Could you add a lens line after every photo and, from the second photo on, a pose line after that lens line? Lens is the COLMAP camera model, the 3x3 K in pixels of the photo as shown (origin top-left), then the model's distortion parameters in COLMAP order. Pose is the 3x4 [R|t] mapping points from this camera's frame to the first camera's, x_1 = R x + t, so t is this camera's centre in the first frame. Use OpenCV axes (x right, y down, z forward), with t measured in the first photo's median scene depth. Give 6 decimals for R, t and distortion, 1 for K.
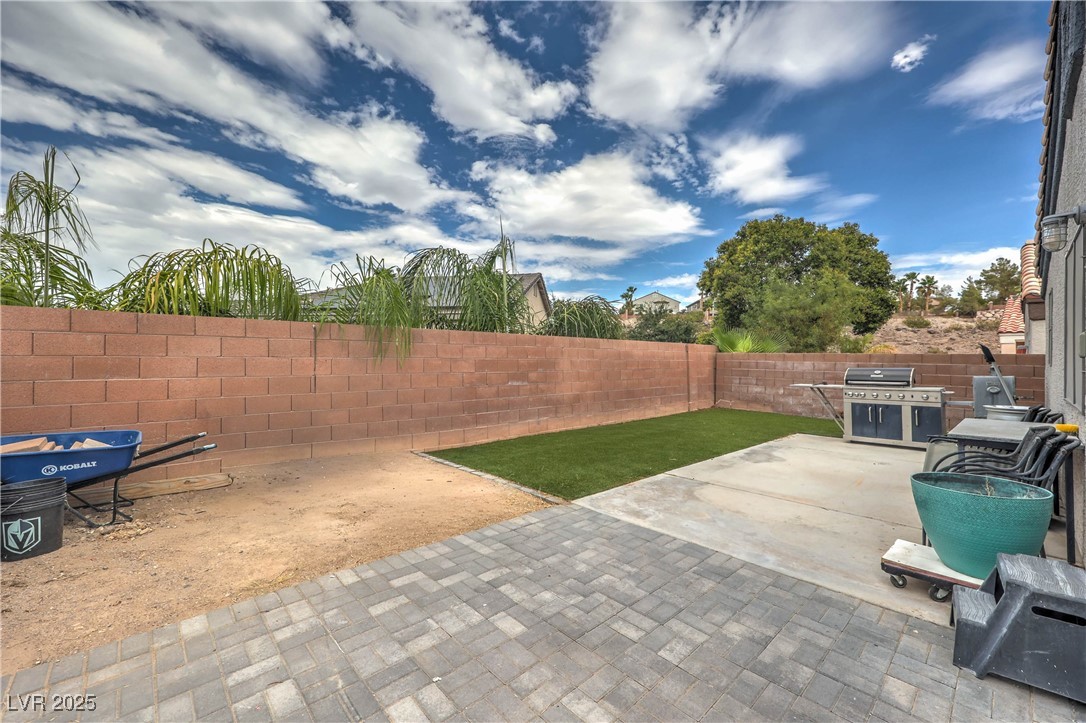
lens RADIAL K [[440.6, 0, 548.5], [0, 440.6, 356.9], [0, 0, 1]] dist [0.000477, 0.000597]
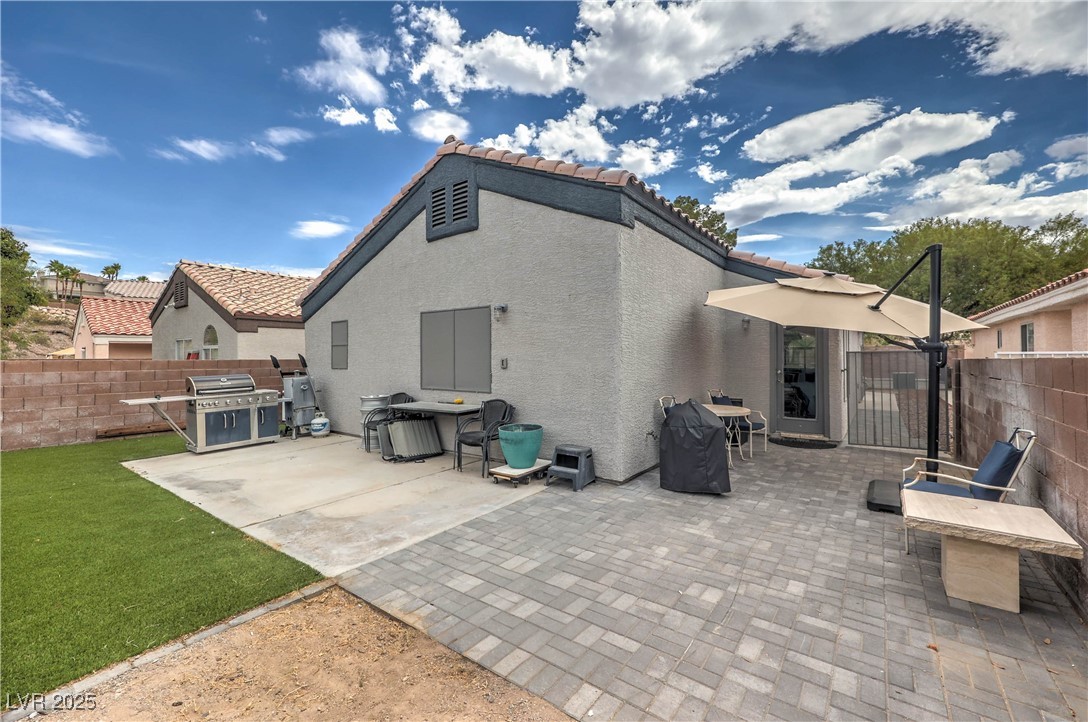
lens RADIAL K [[441.4, 0, 550.2], [0, 441.4, 355.9], [0, 0, 1]] dist [0.000477, 0.000597]
pose [[-0.170184, -0.008894, 0.985372, -0.838286], [0.003089, 0.999950, 0.009559, -0.061283], [-0.985407, 0.004671, -0.170148, 0.842132]]
